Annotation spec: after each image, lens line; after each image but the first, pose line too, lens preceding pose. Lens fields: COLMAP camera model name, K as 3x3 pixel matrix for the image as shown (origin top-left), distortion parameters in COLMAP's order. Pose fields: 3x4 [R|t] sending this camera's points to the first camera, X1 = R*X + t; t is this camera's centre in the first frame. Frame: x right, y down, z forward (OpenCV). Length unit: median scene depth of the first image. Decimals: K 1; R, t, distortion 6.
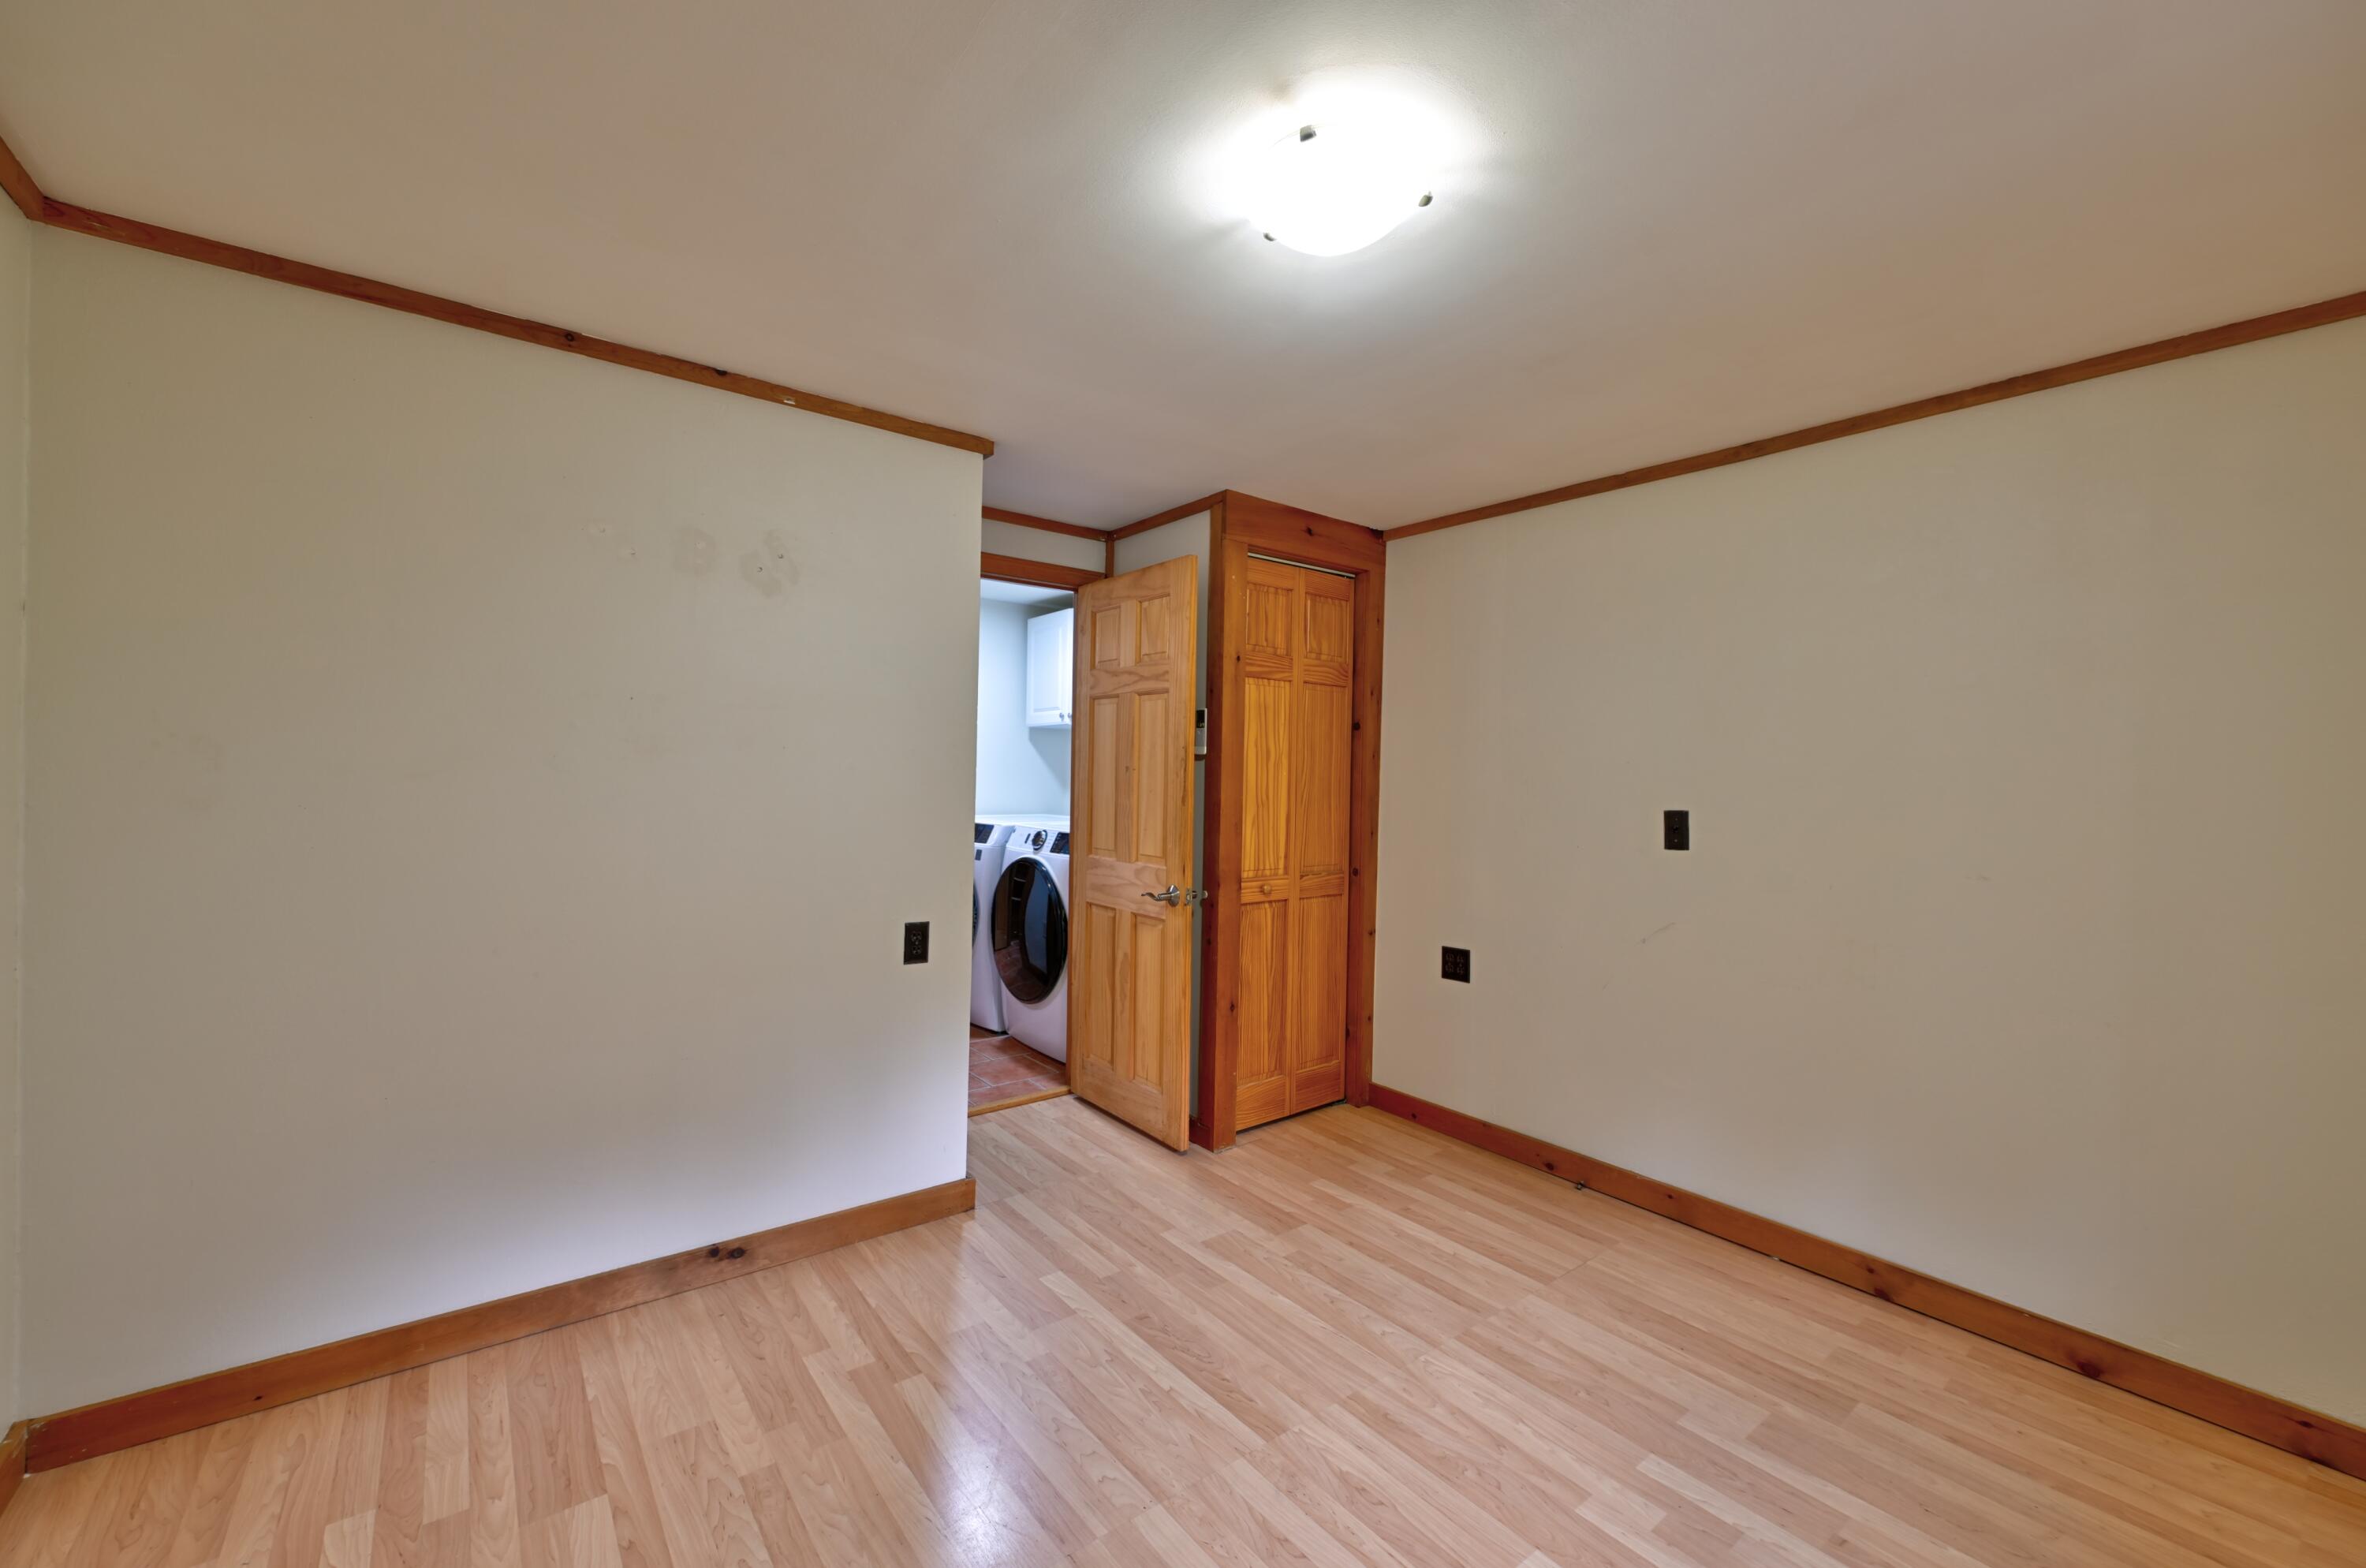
lens RADIAL K [[926.6, 0, 1173.1], [0, 926.6, 772.4], [0, 0, 1]] dist [-0.000862, -0.000685]
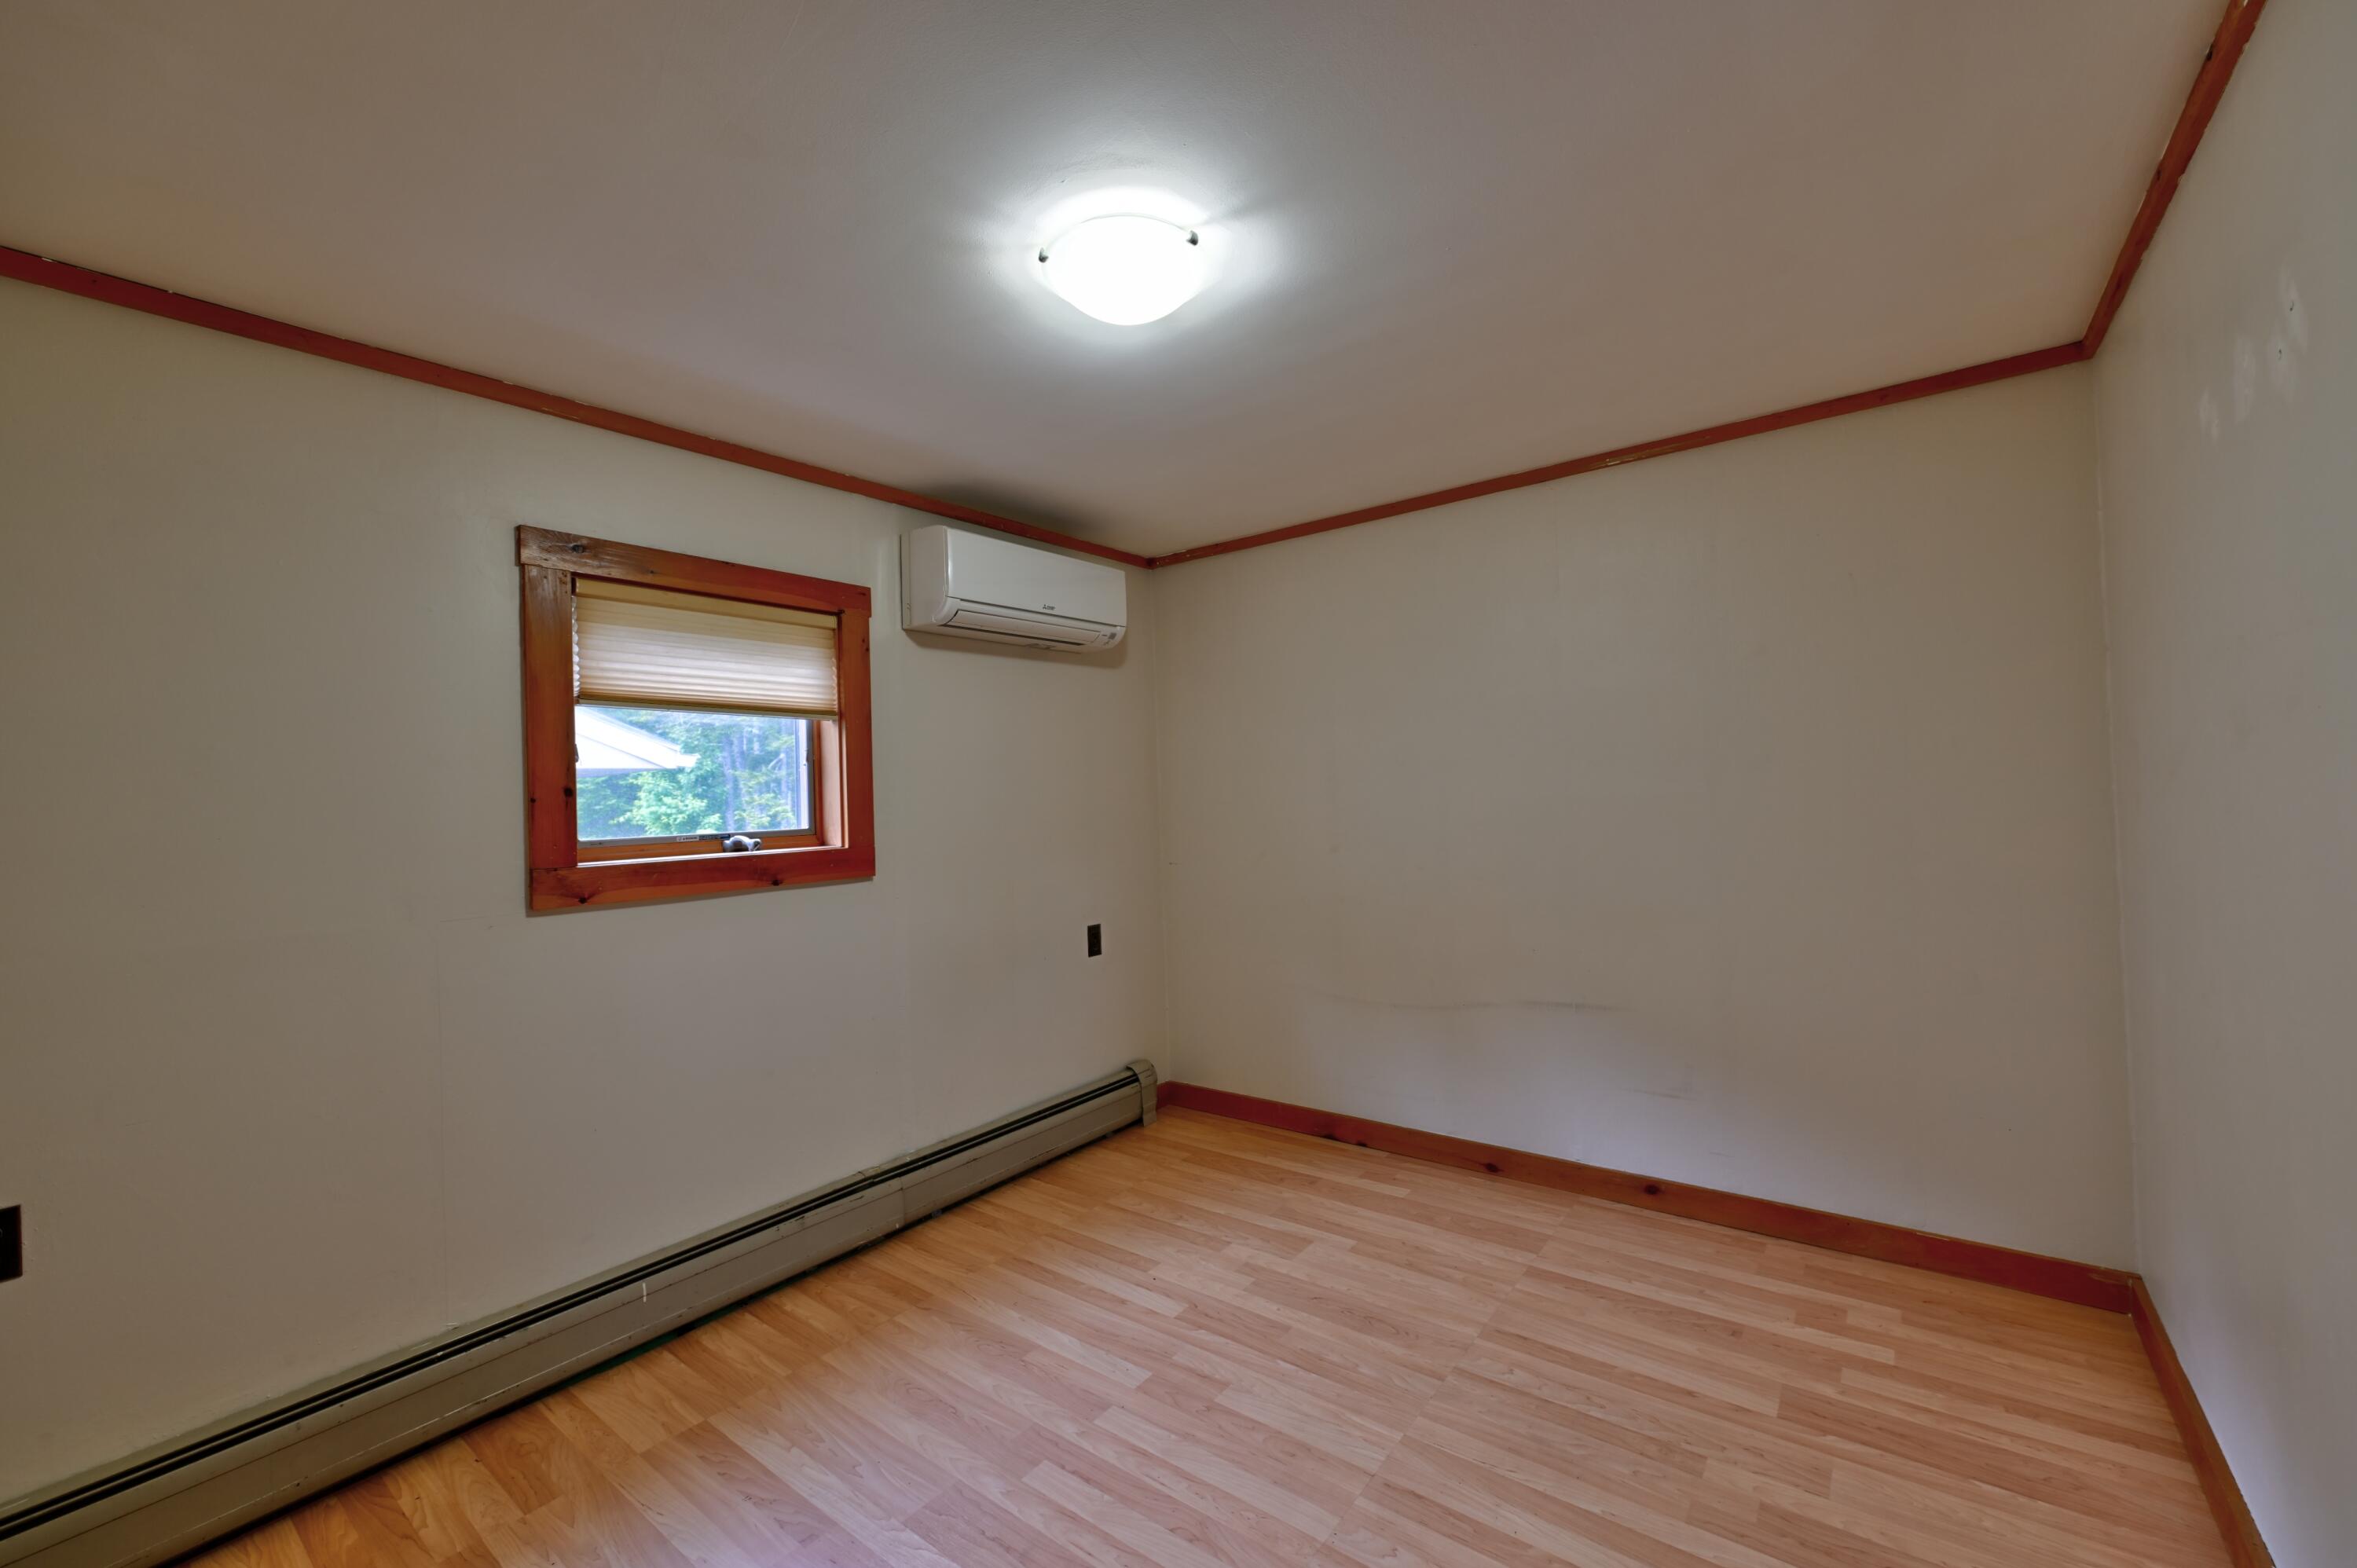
lens RADIAL K [[923.0, 0, 1195.3], [0, 923.0, 767.4], [0, 0, 1]] dist [-0.000862, -0.000685]
pose [[-0.965398, 0.009272, -0.260615, 0.345858], [0.022798, 0.998542, -0.048923, 0.024752], [0.259781, -0.053171, -0.964203, 1.870729]]
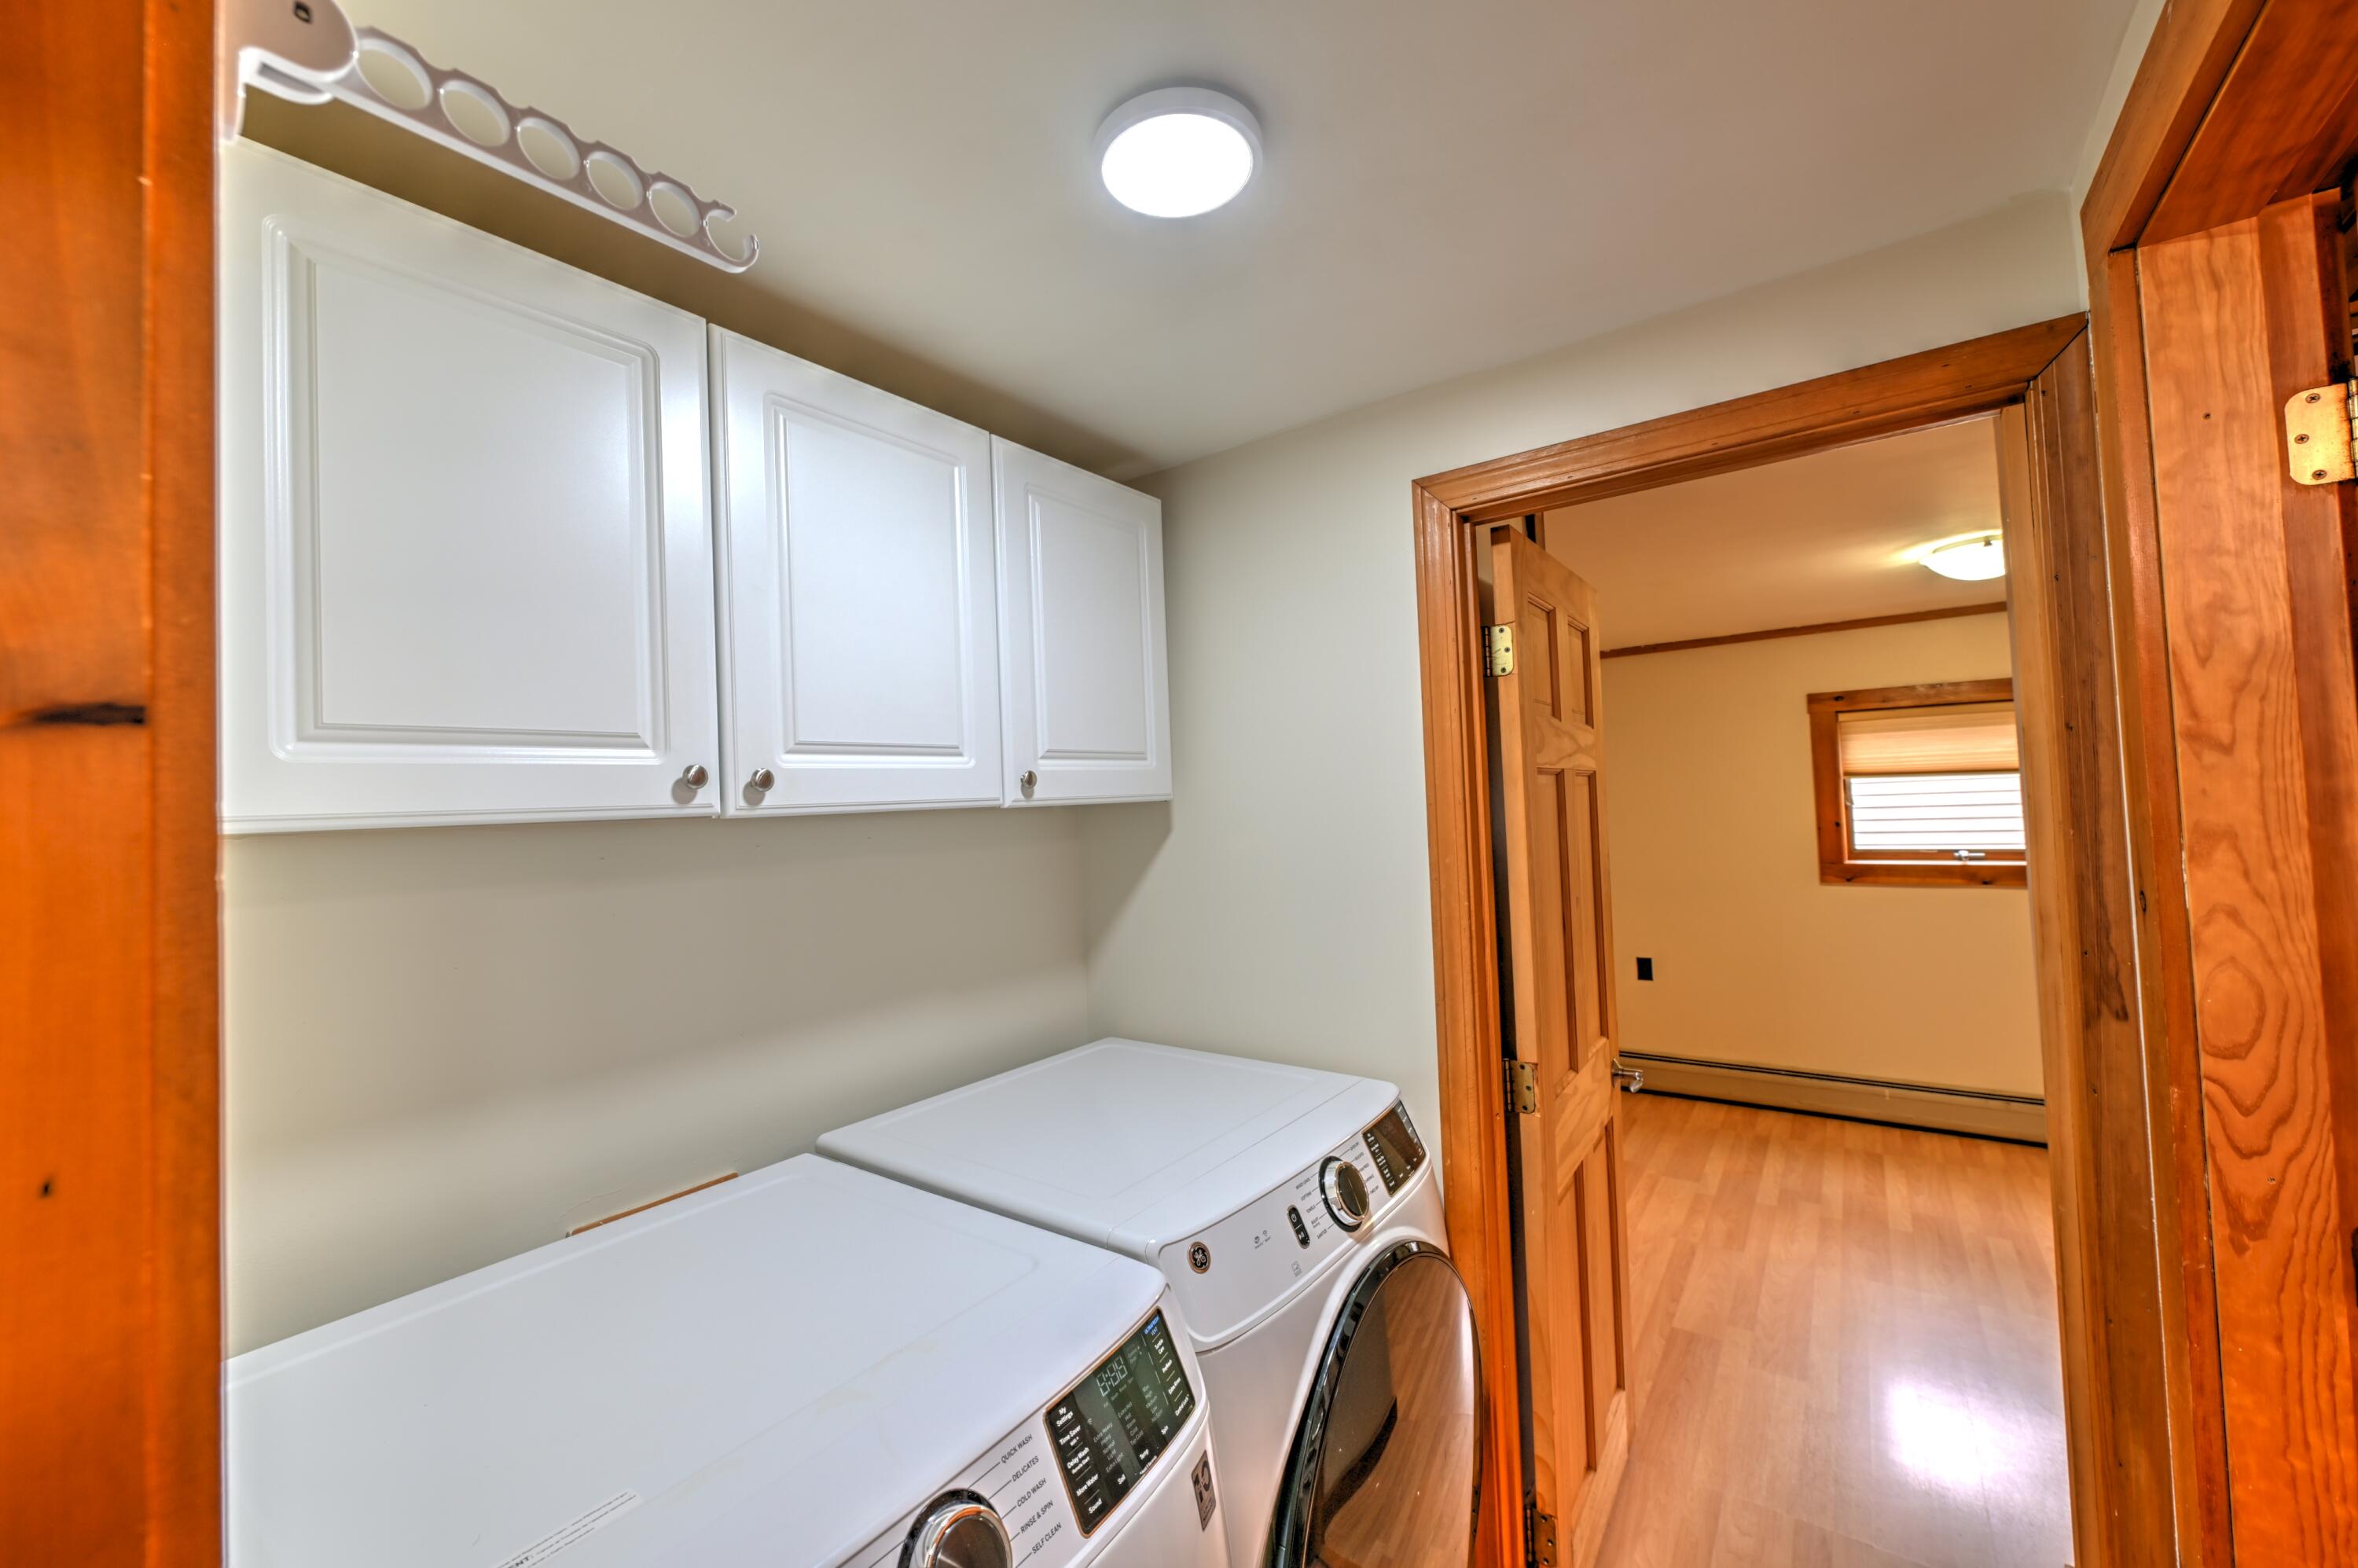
lens RADIAL K [[923.4, 0, 1168.2], [0, 923.4, 785.5], [0, 0, 1]] dist [-0.000862, -0.000685]
pose [[-0.274660, 0.009468, 0.961495, -1.051053], [0.020702, 0.999778, -0.003932, -0.154529], [-0.961319, 0.018825, -0.274795, 2.830732]]
